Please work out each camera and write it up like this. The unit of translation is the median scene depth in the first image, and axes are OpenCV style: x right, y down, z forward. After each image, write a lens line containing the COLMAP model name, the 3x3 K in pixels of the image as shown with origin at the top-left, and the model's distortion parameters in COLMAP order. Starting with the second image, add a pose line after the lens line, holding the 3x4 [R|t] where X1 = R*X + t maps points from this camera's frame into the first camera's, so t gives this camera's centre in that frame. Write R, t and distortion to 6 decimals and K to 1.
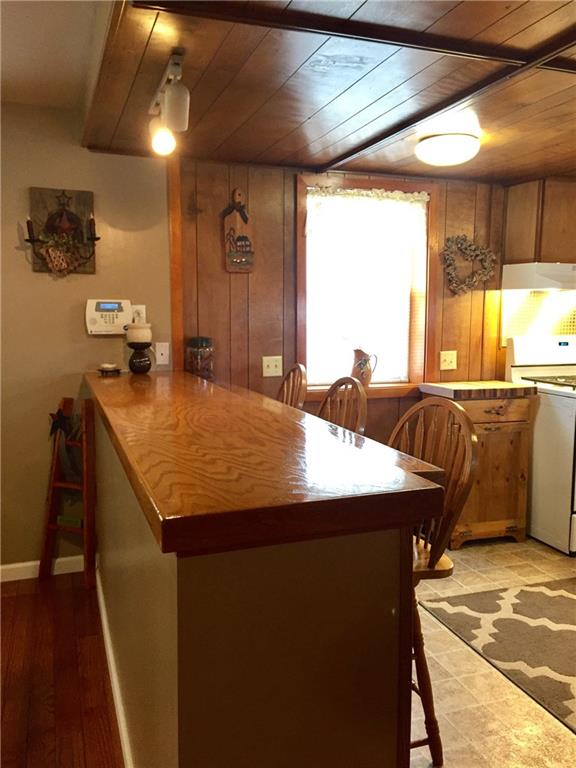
lens RADIAL K [[657.1, 0, 288.4], [0, 657.1, 387.1], [0, 0, 1]] dist [0.045892, -0.014335]
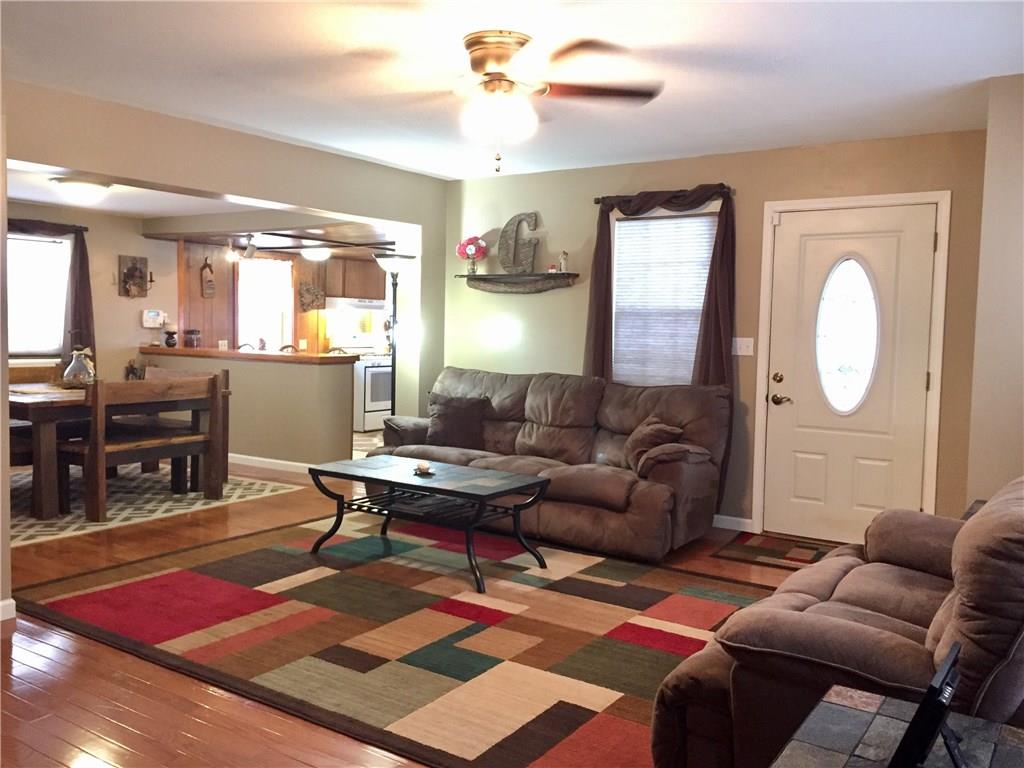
lens RADIAL K [[876.1, 0, 512.4], [0, 876.1, 383.1], [0, 0, 1]] dist [0.045892, -0.014335]
pose [[0.805306, -0.023143, 0.592408, -0.872614], [0.048957, 0.998421, -0.027546, 0.191329], [-0.590835, 0.051186, 0.805167, -1.589422]]
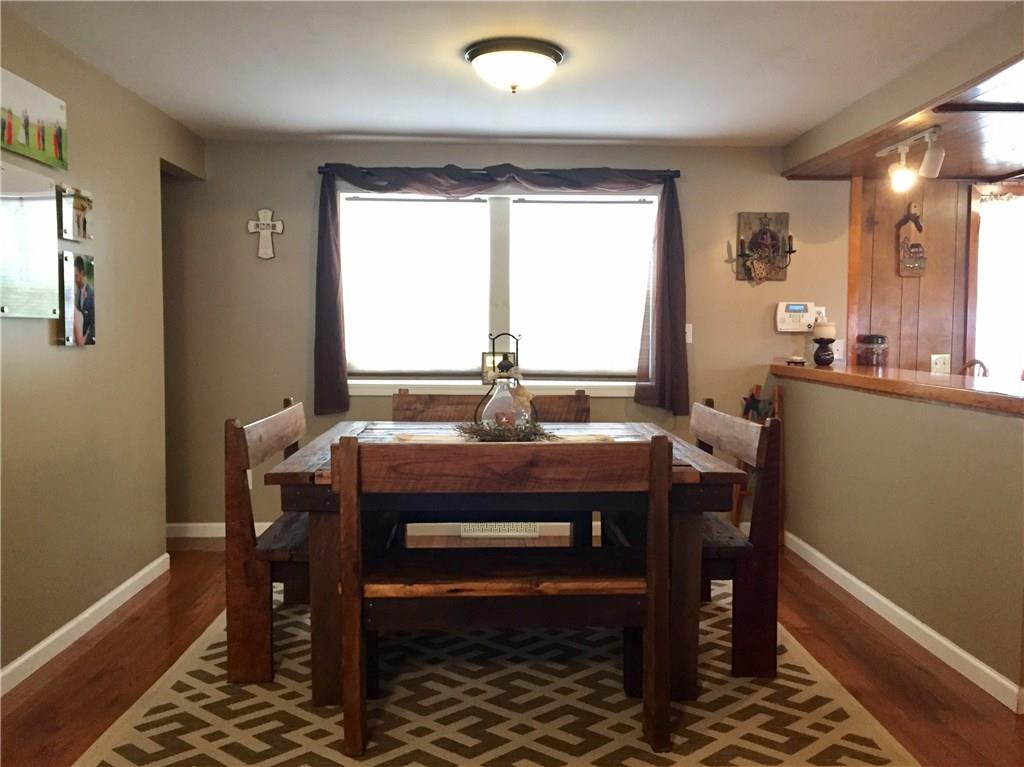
lens RADIAL K [[876.1, 0, 509.9], [0, 876.1, 382.6], [0, 0, 1]] dist [0.045892, -0.014335]
pose [[0.948185, 0.019689, -0.317108, -0.225776], [-0.038569, 0.997830, -0.053369, 0.099870], [0.315369, 0.062834, 0.946887, -0.559099]]
